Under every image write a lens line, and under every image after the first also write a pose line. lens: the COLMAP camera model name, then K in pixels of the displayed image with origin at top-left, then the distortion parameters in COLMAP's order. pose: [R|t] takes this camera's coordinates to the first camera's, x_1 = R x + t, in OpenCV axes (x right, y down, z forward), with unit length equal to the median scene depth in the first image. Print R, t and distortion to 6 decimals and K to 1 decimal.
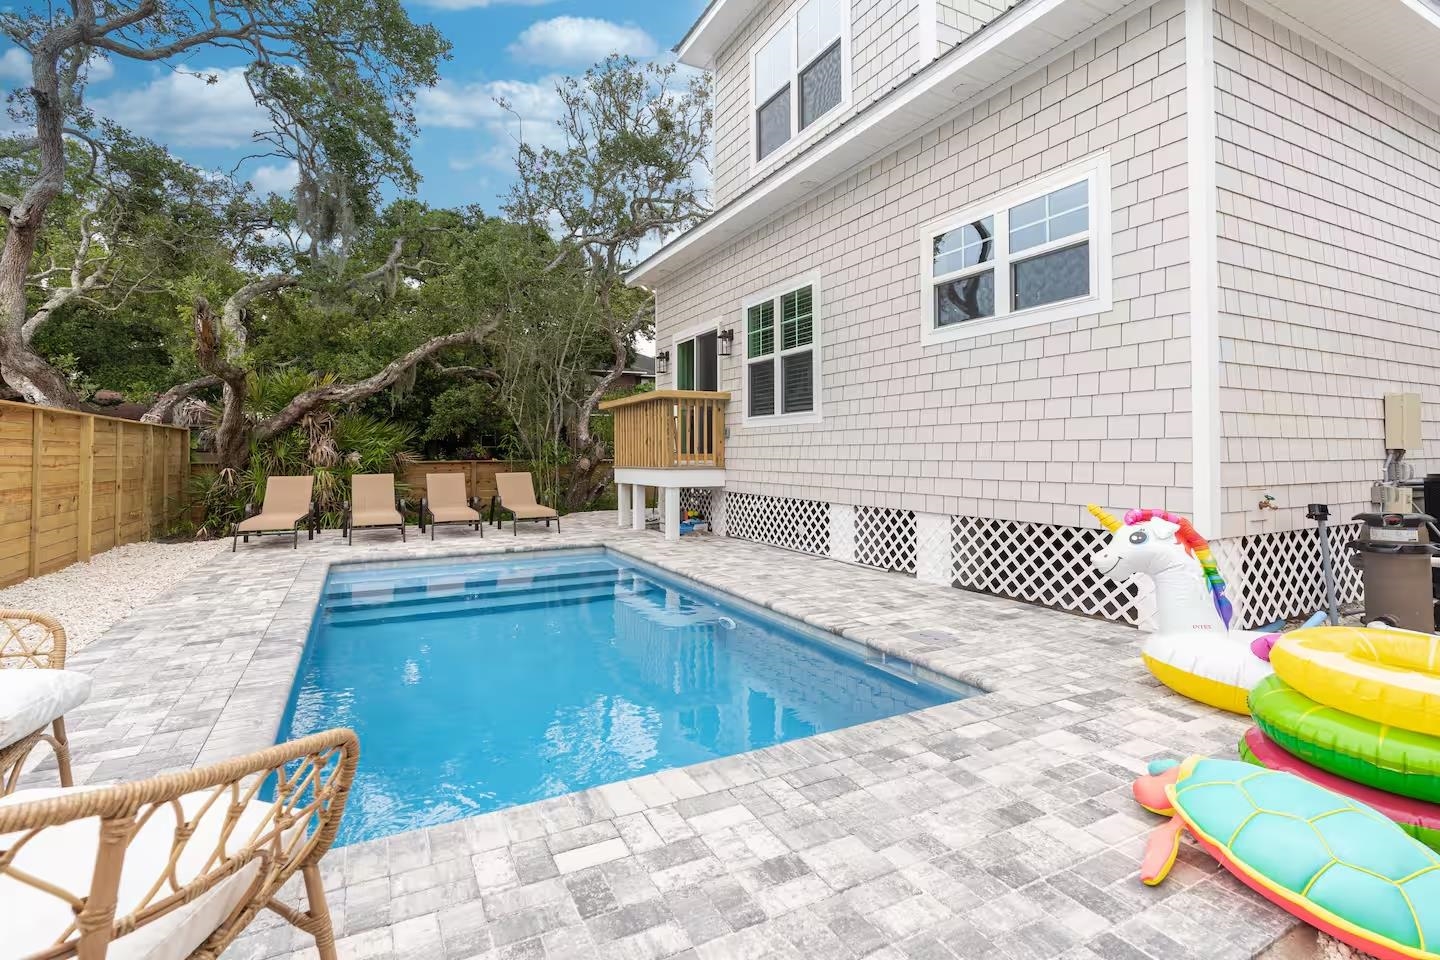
lens RADIAL K [[670.4, 0, 705.0], [0, 670.4, 444.4], [0, 0, 1]] dist [0.006242, 0.000623]
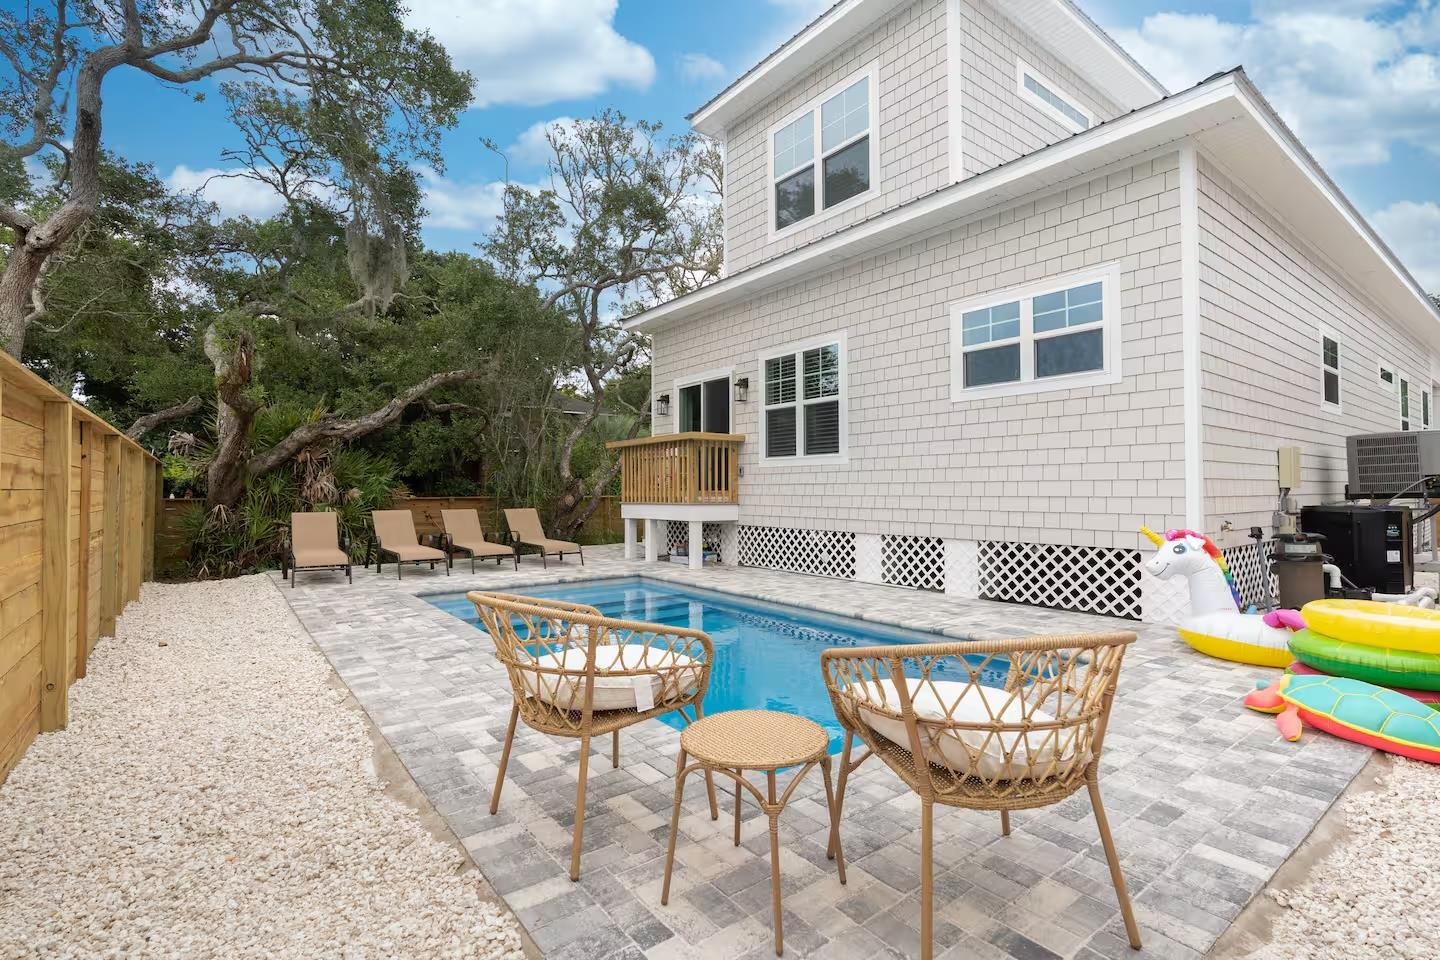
lens RADIAL K [[670.4, 0, 721.7], [0, 670.4, 478.6], [0, 0, 1]] dist [0.006242, 0.000623]
pose [[0.983435, 0.005330, 0.181184, -0.247994], [-0.004344, 0.999974, -0.005837, 0.000899], [-0.181211, 0.004953, 0.983432, -0.097147]]
